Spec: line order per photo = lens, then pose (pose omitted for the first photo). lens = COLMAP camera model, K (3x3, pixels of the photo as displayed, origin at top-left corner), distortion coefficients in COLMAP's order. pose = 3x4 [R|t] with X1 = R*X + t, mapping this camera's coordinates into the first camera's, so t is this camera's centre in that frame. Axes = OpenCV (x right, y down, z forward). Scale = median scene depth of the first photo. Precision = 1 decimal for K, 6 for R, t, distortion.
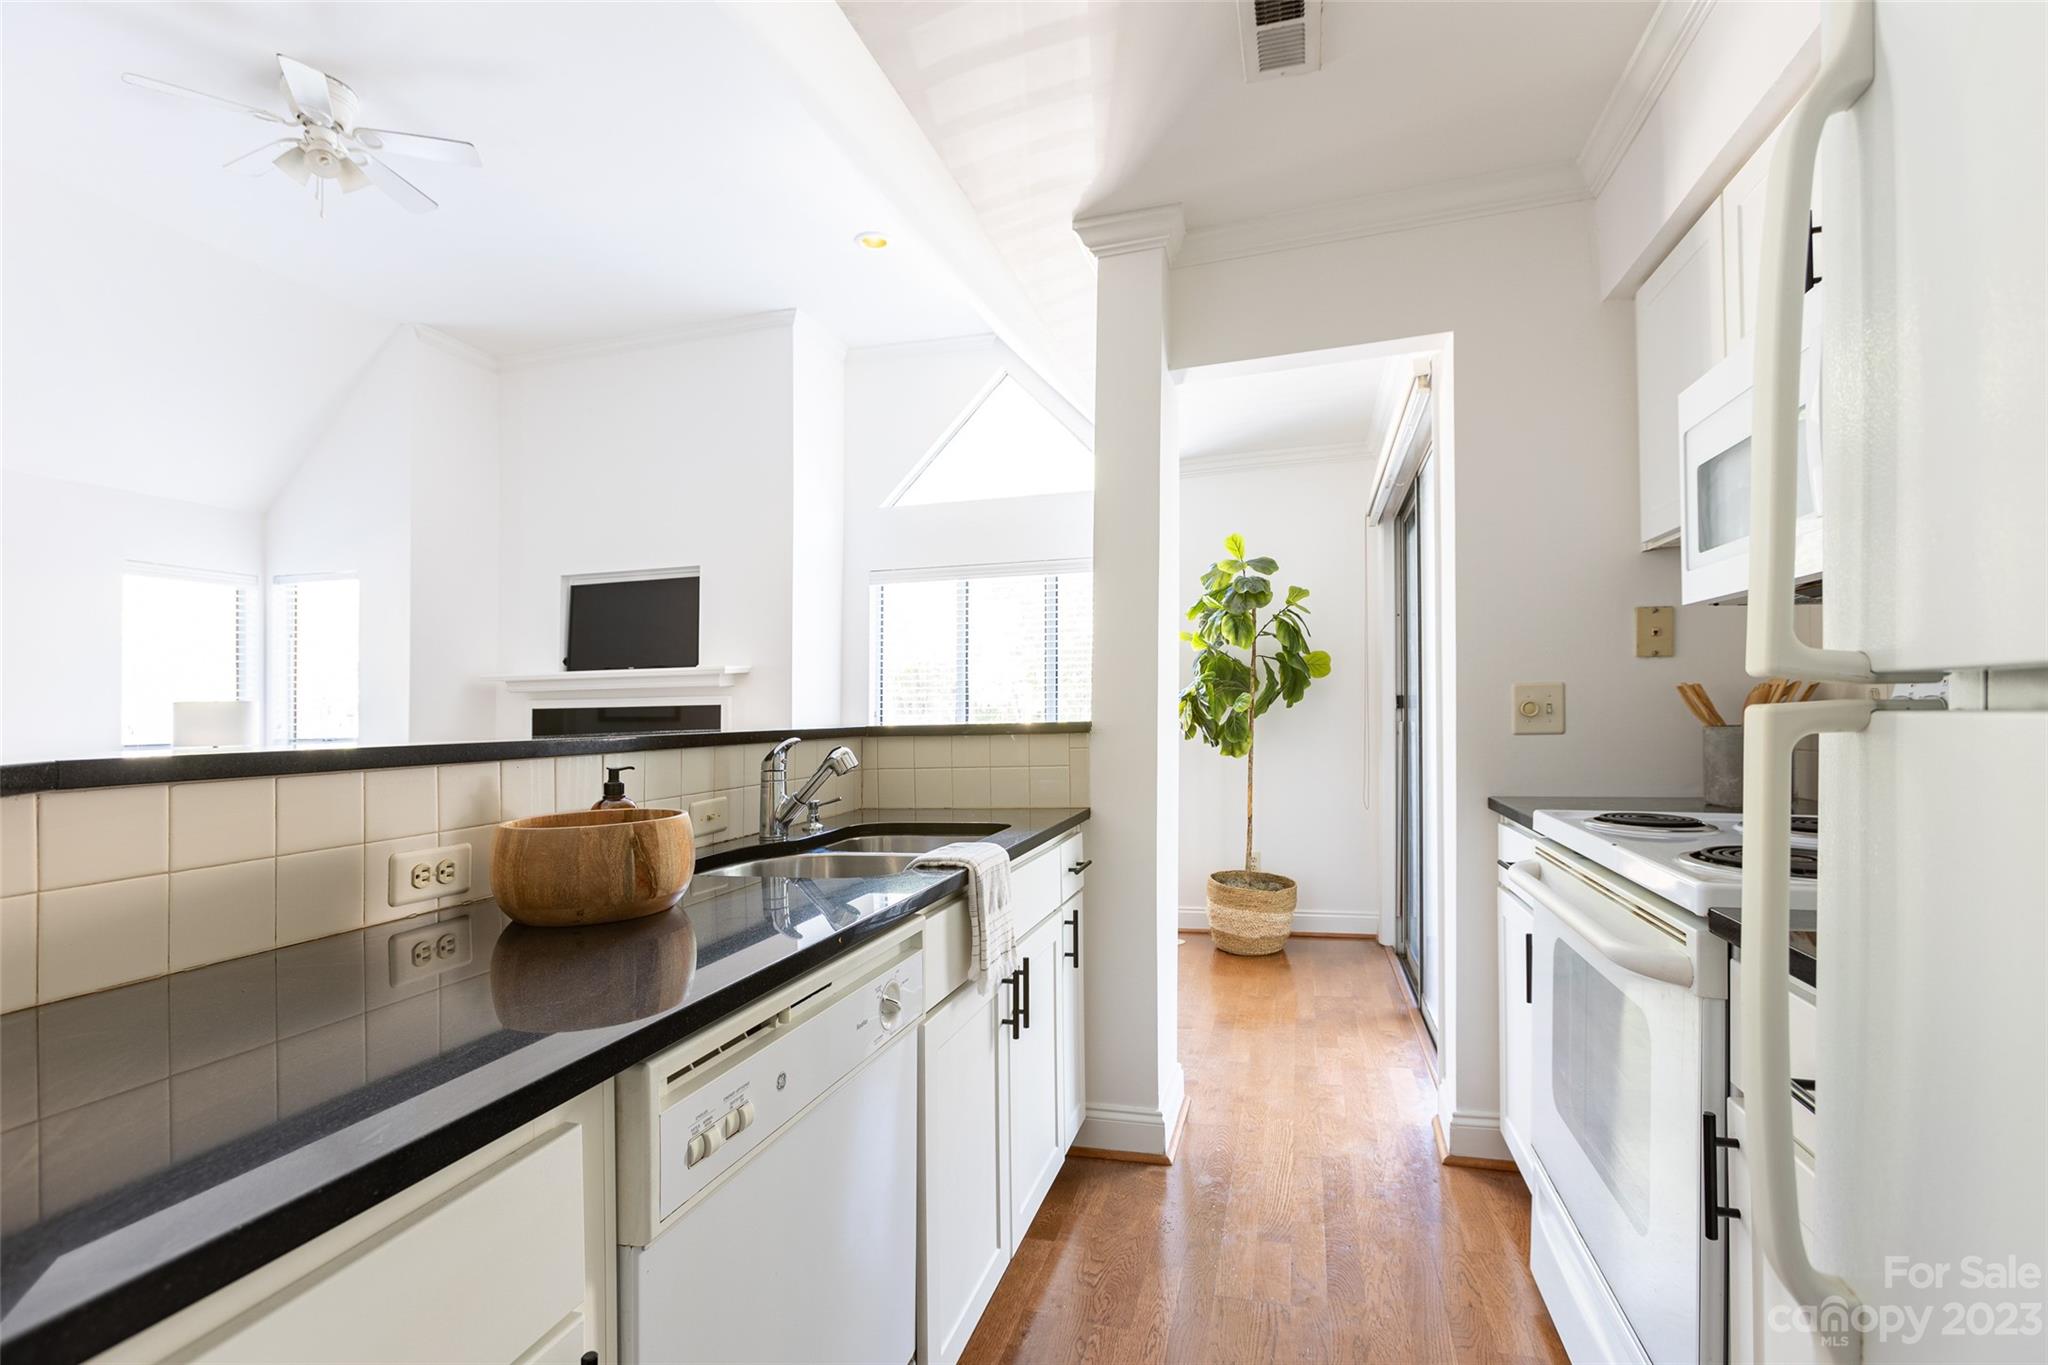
lens RADIAL K [[908.0, 0, 1024.0], [0, 908.0, 682.5], [0, 0, 1]] dist [-0.007153, 0.001343]
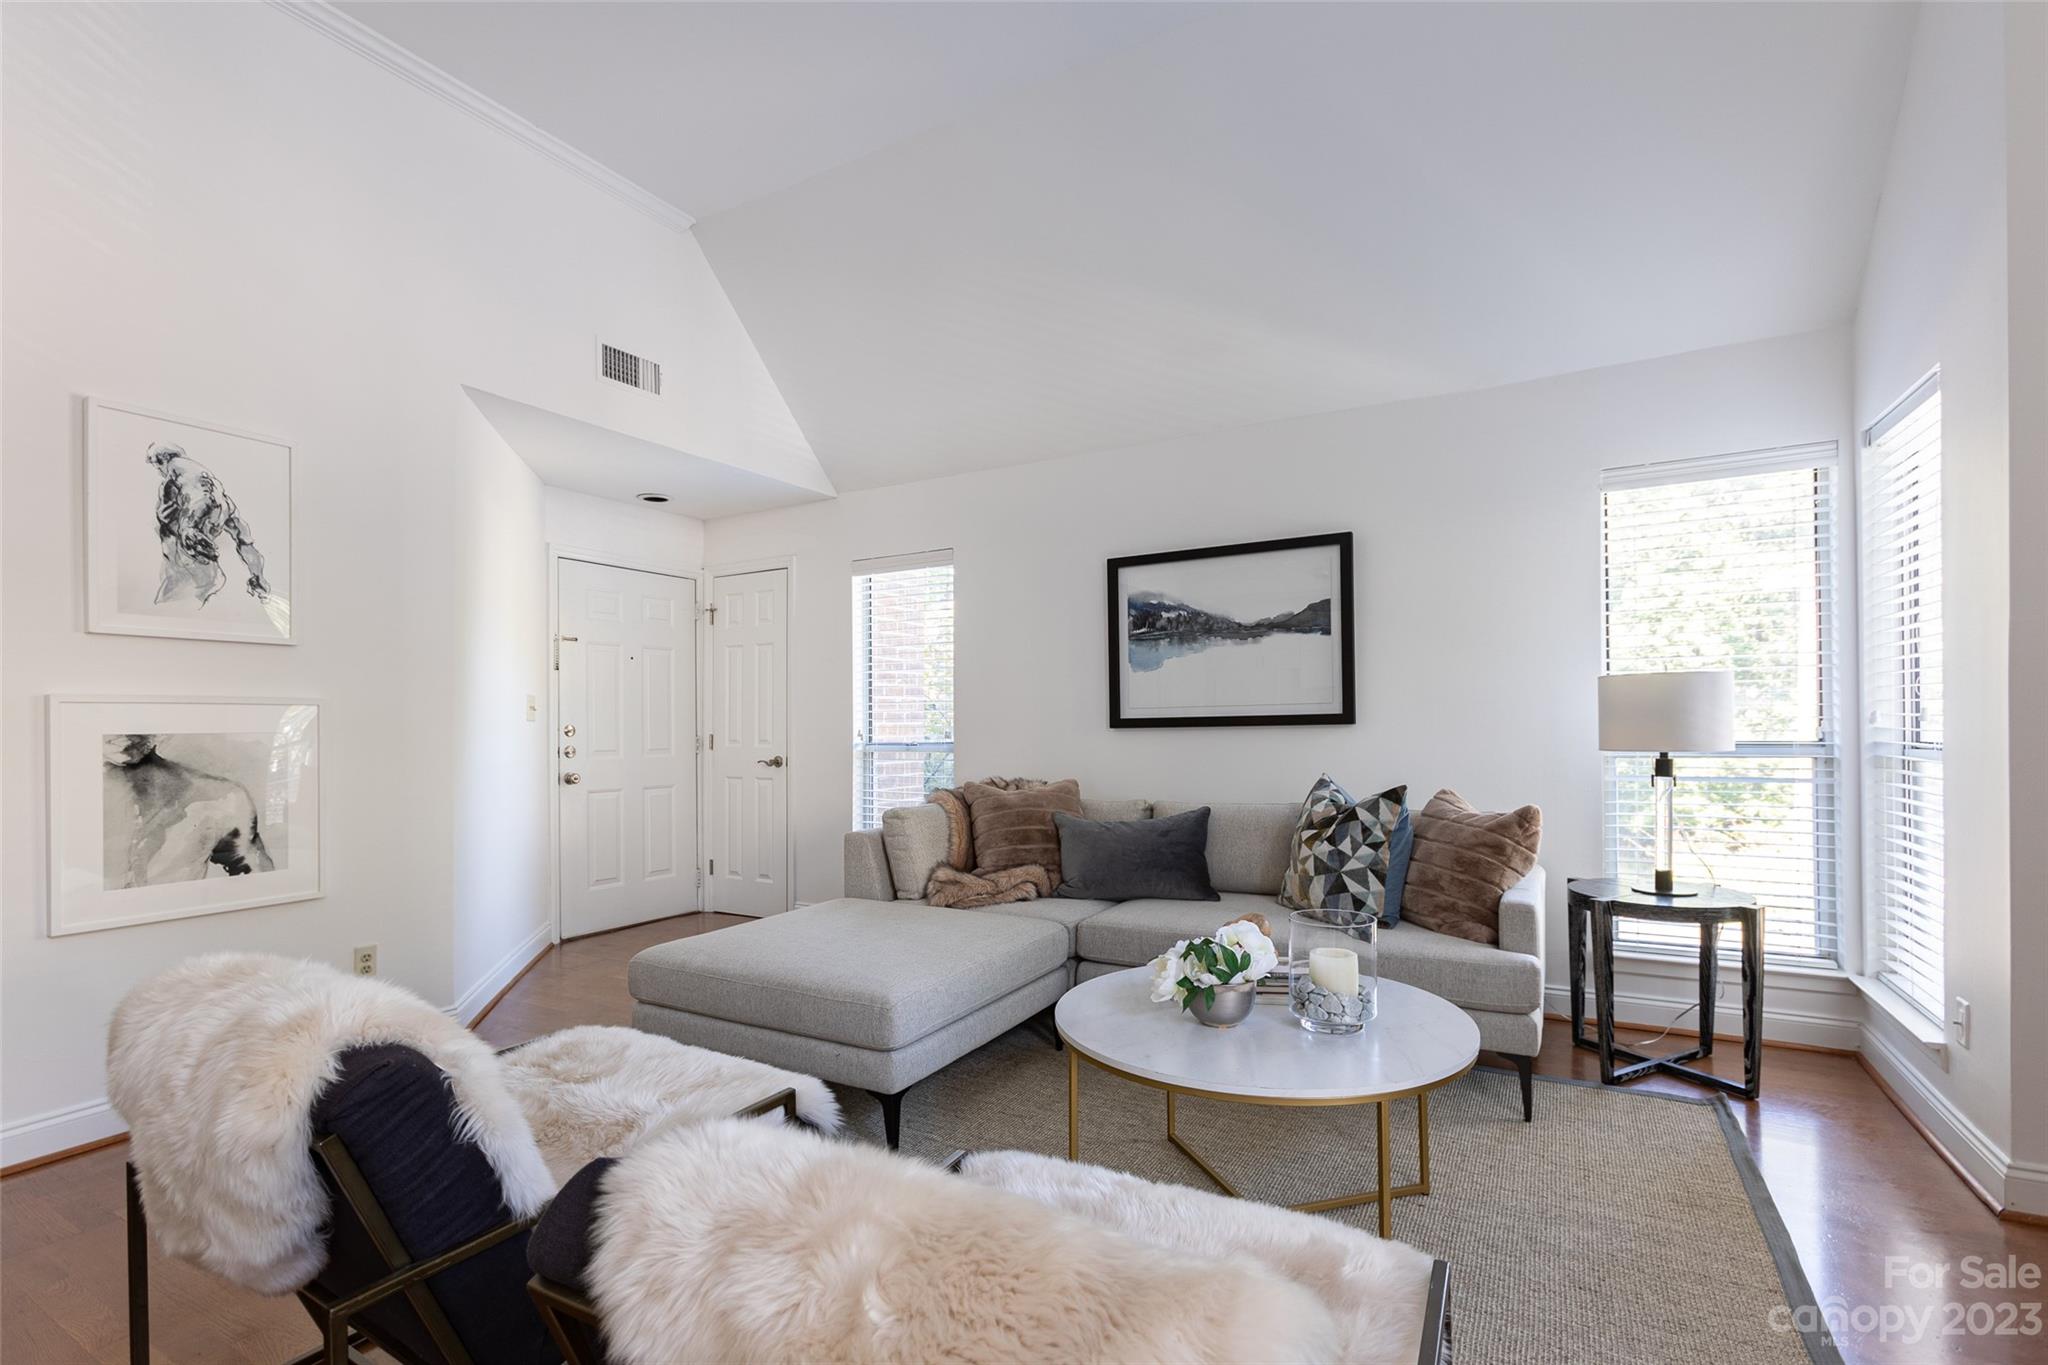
lens RADIAL K [[953.9, 0, 1022.4], [0, 953.9, 734.1], [0, 0, 1]] dist [-0.009355, 0.019650]
pose [[-0.221195, 0.027401, -0.974845, -0.179850], [0.046305, 0.998773, 0.017567, 0.025761], [0.974130, -0.041254, -0.222192, 0.652782]]
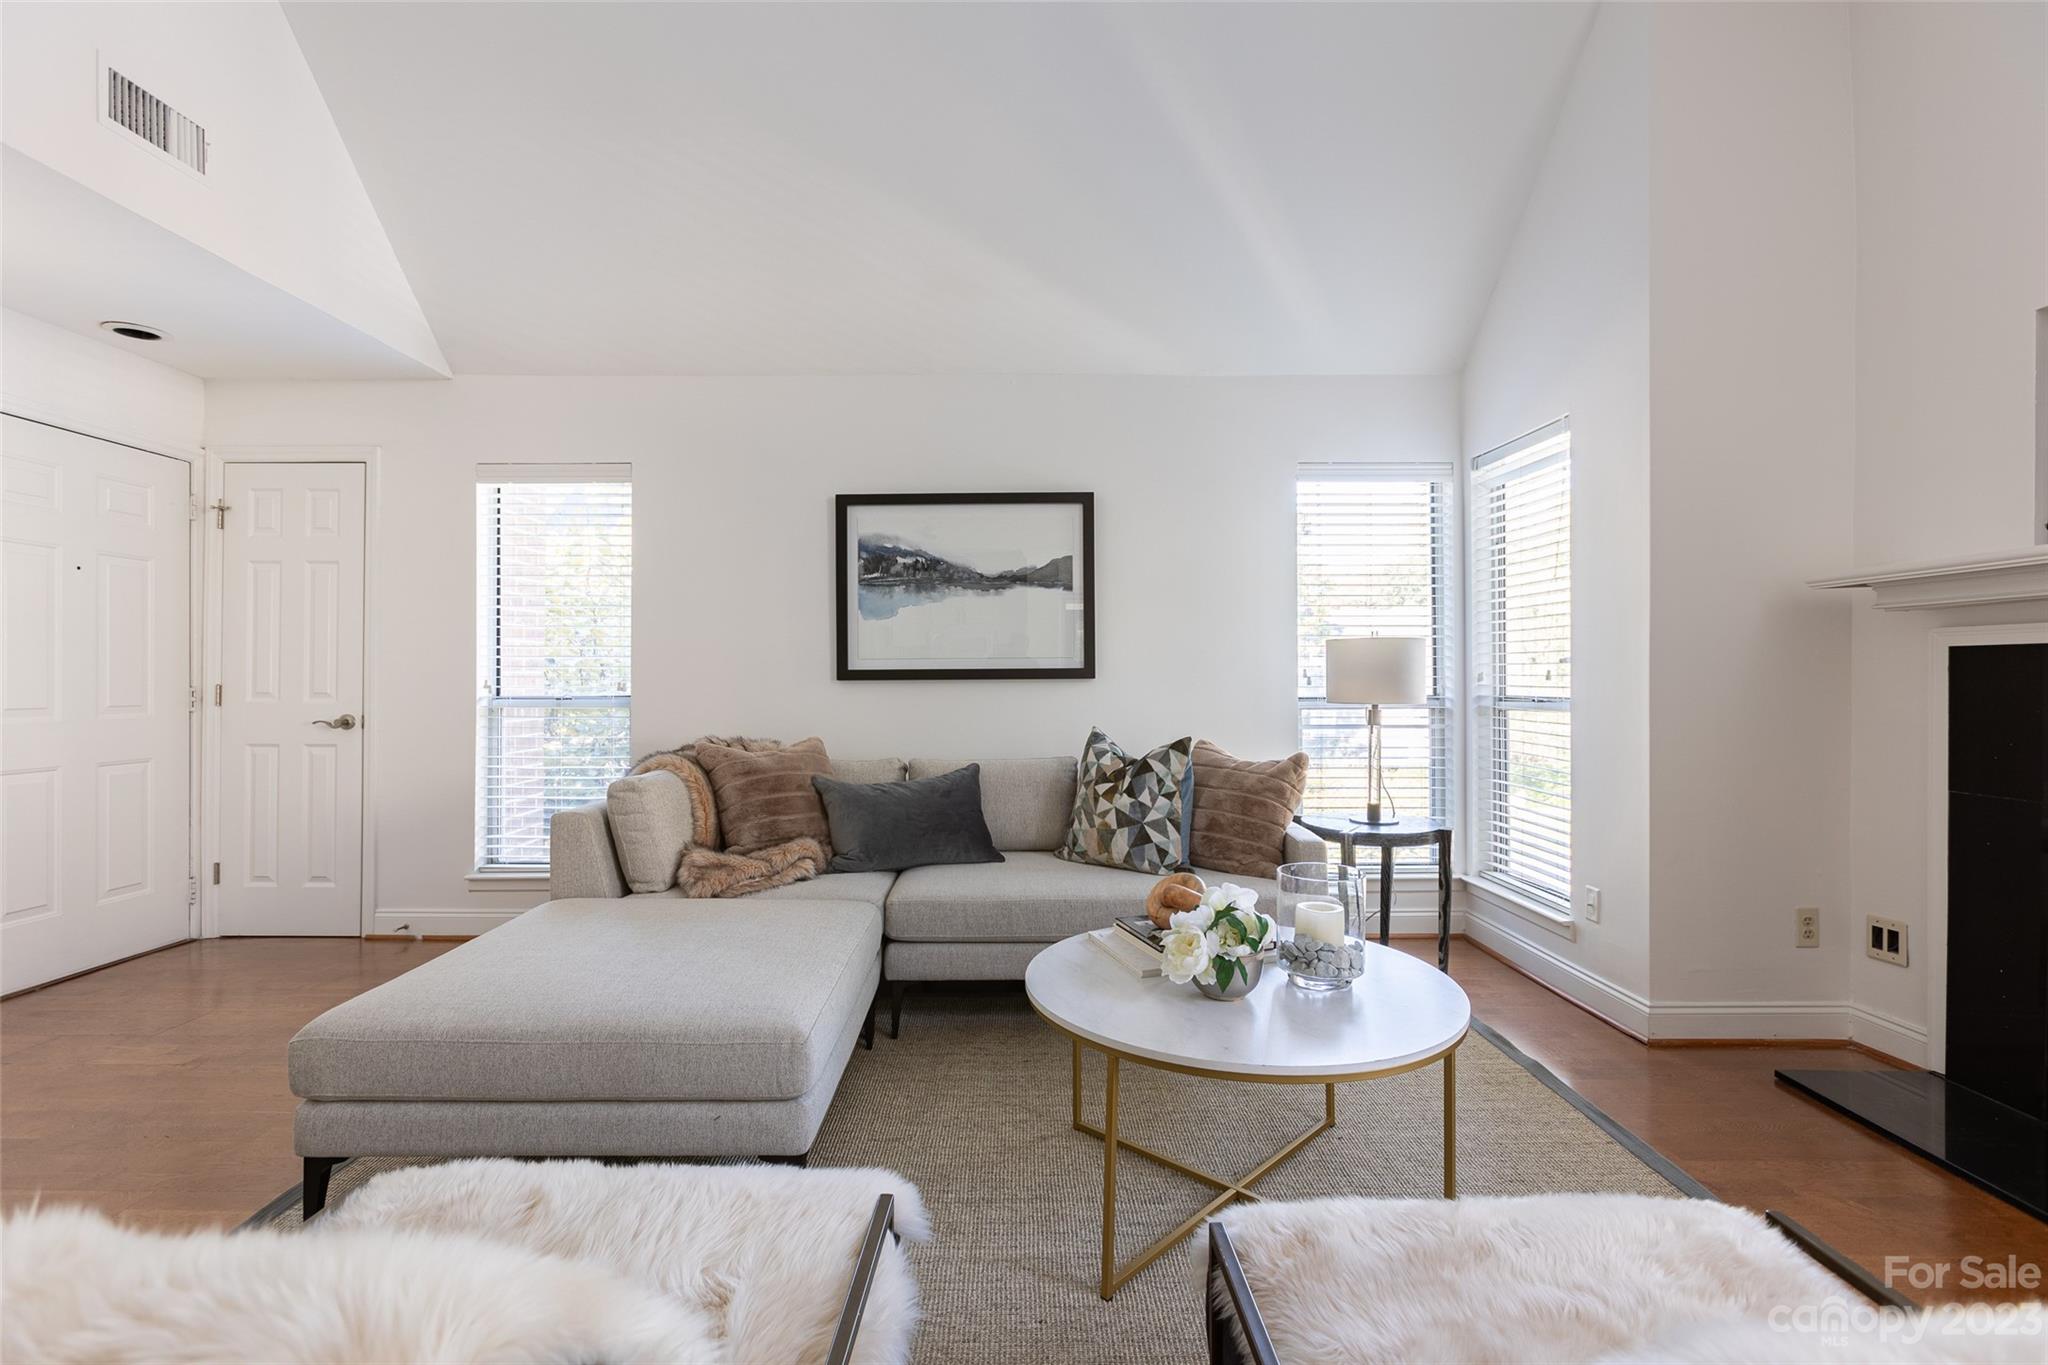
lens RADIAL K [[929.3, 0, 1024.0], [0, 929.3, 682.5], [0, 0, 1]] dist [-0.009266, 0.016058]
pose [[0.285227, 0.022000, -0.958207, -0.255596], [0.027126, 0.999151, 0.031015, 0.021756], [0.958076, -0.034838, 0.284388, 0.480902]]
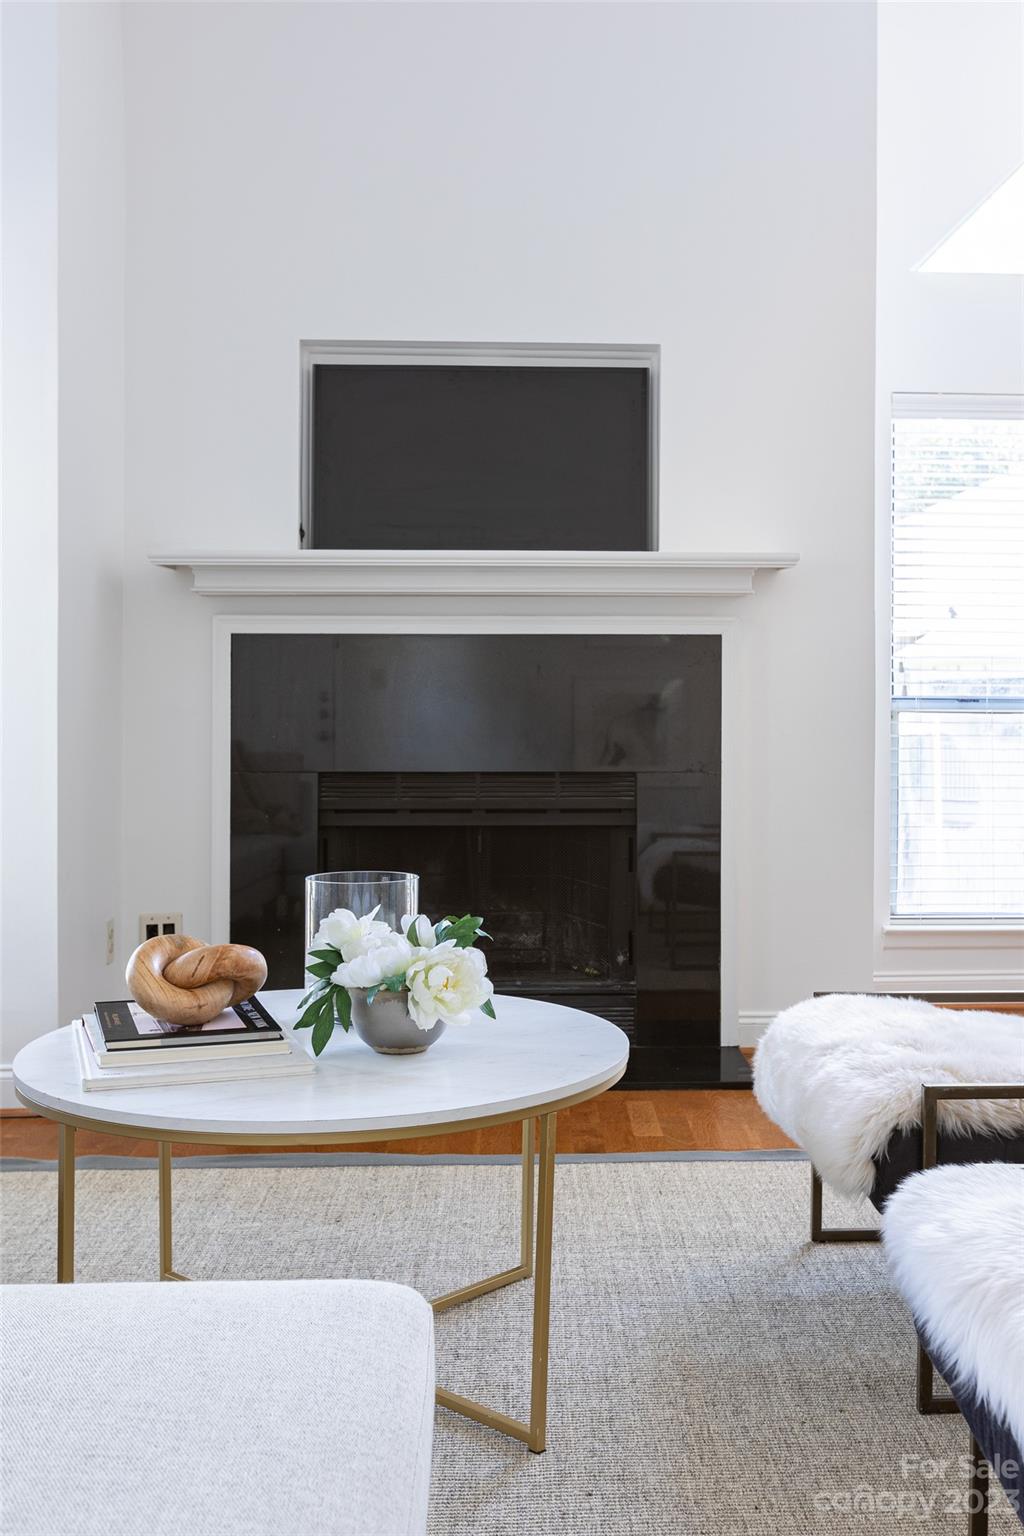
lens RADIAL K [[1602.8, 0, 512.0], [0, 1602.8, 768.0], [0, 0, 1]] dist [-0.431466, -0.001832]
pose [[0.937808, 0.002472, 0.347145, -0.710333], [-0.025831, 0.997700, 0.062676, 0.045249], [-0.346192, -0.067745, 0.935715, 0.247306]]
